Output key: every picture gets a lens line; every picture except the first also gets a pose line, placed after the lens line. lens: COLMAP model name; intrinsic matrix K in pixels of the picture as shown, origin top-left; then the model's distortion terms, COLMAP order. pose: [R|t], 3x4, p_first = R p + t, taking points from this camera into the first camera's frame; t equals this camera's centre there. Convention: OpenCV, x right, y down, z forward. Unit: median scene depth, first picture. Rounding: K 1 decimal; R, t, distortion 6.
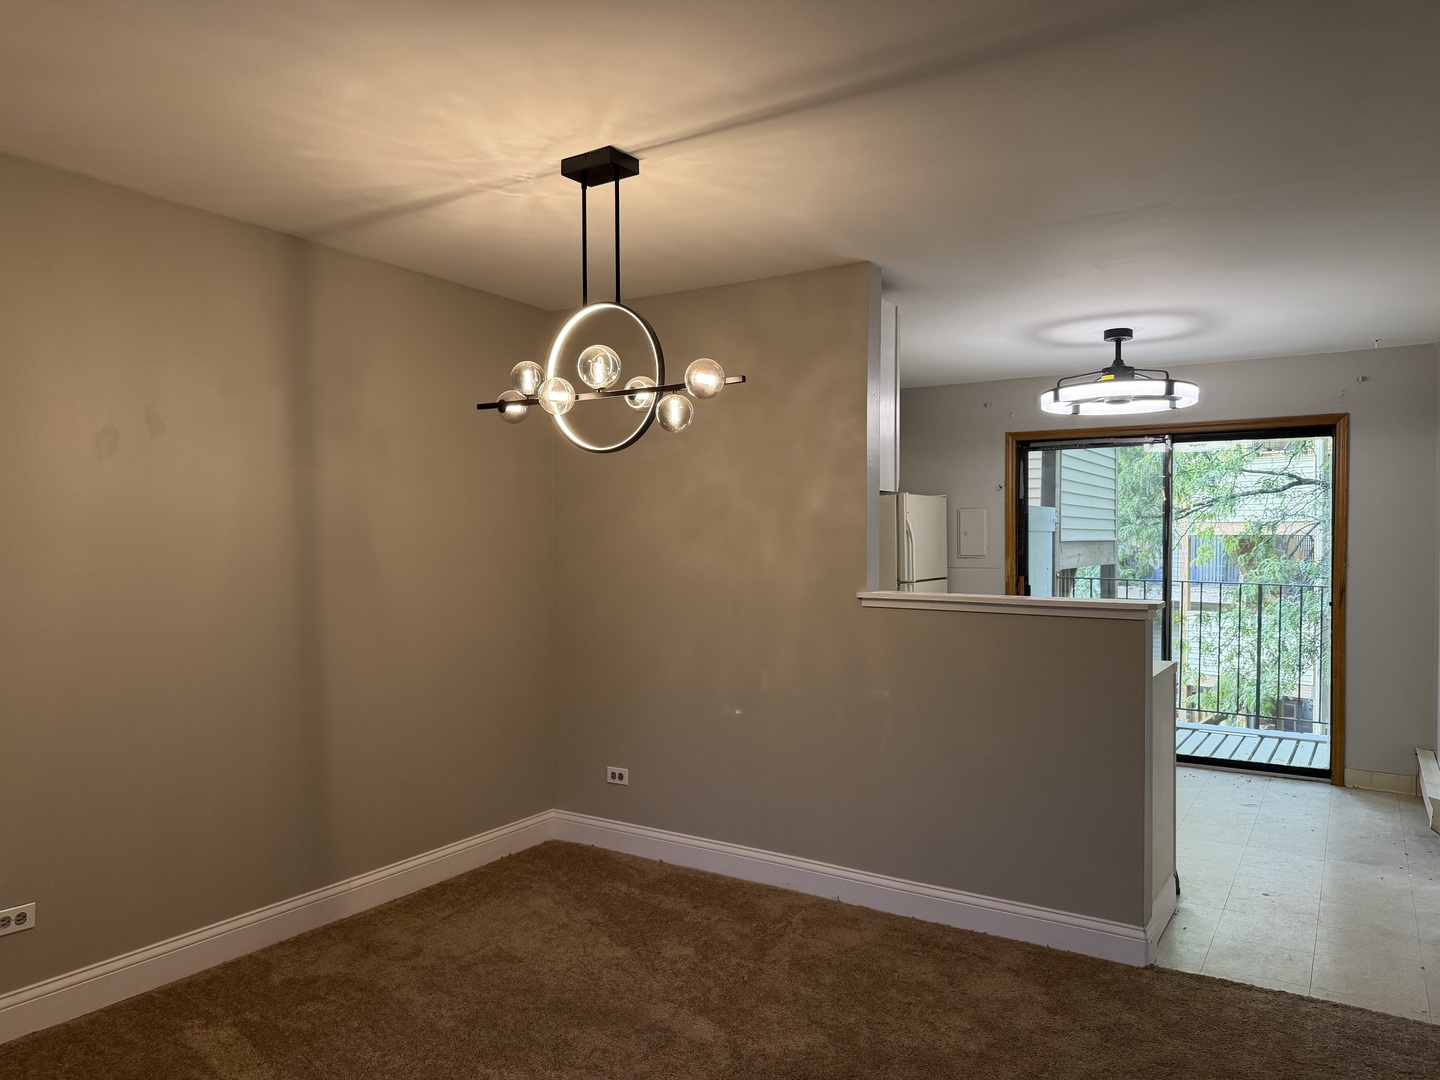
lens RADIAL K [[1005.9, 0, 716.0], [0, 1005.9, 534.1], [0, 0, 1]] dist [0.012364, -0.020529]
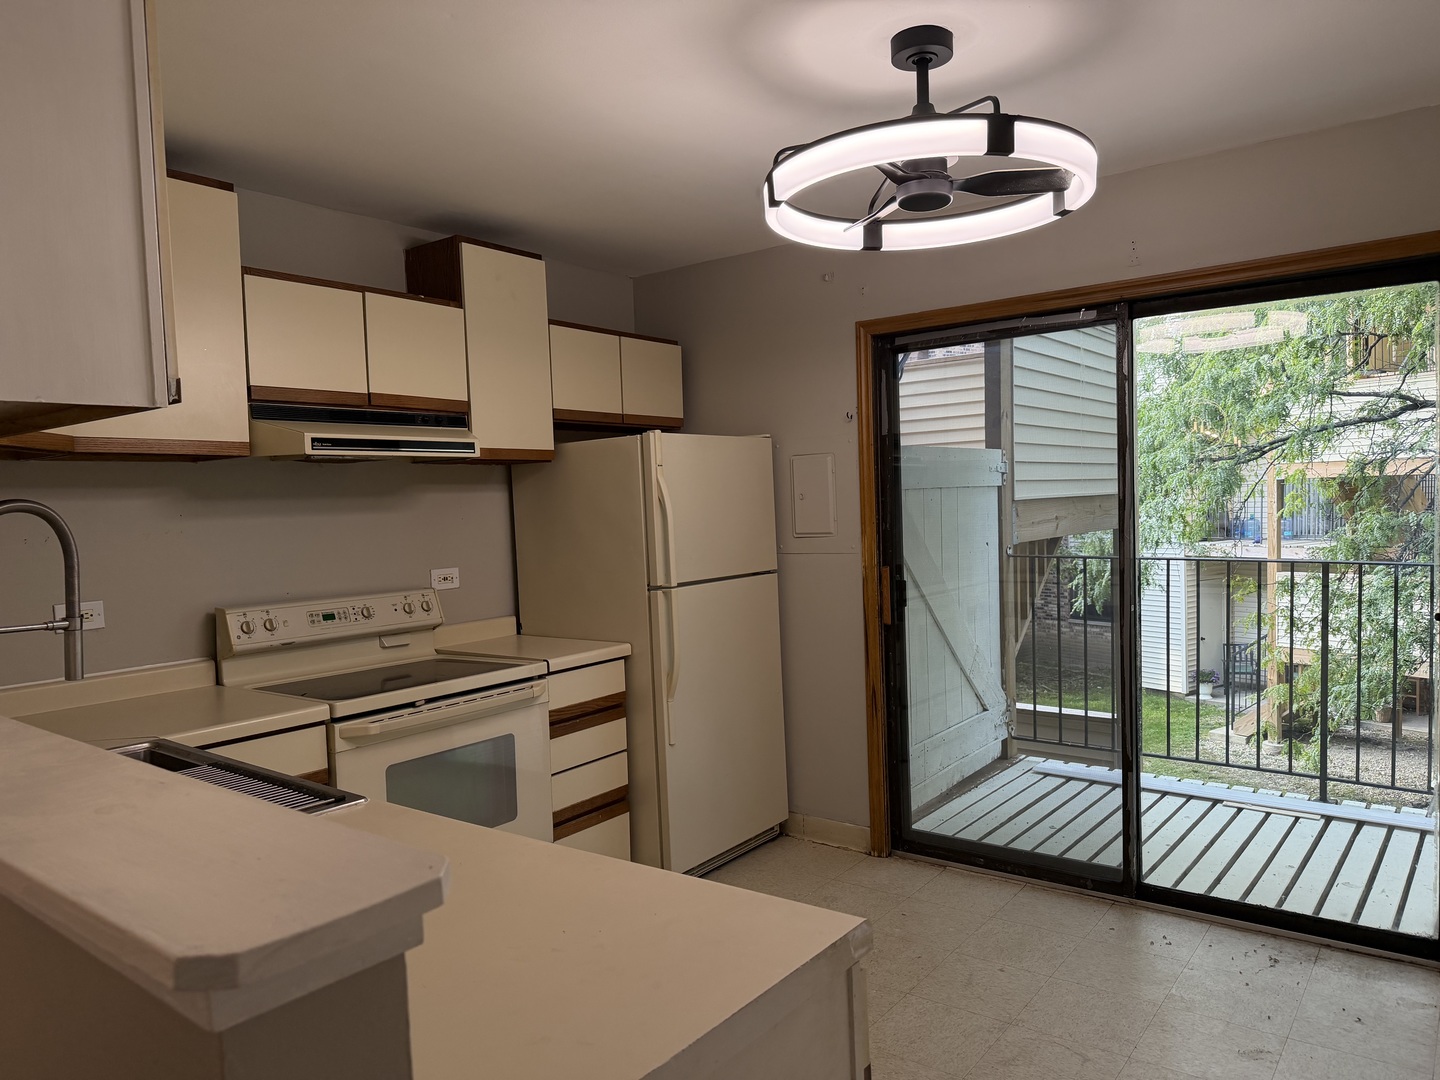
lens RADIAL K [[1005.9, 0, 713.1], [0, 1005.9, 537.4], [0, 0, 1]] dist [0.012364, -0.020529]
pose [[0.994926, -0.031236, -0.095634, 0.122387], [0.035211, 0.998572, 0.040164, -0.001136], [0.094243, -0.043328, 0.994606, 0.191834]]
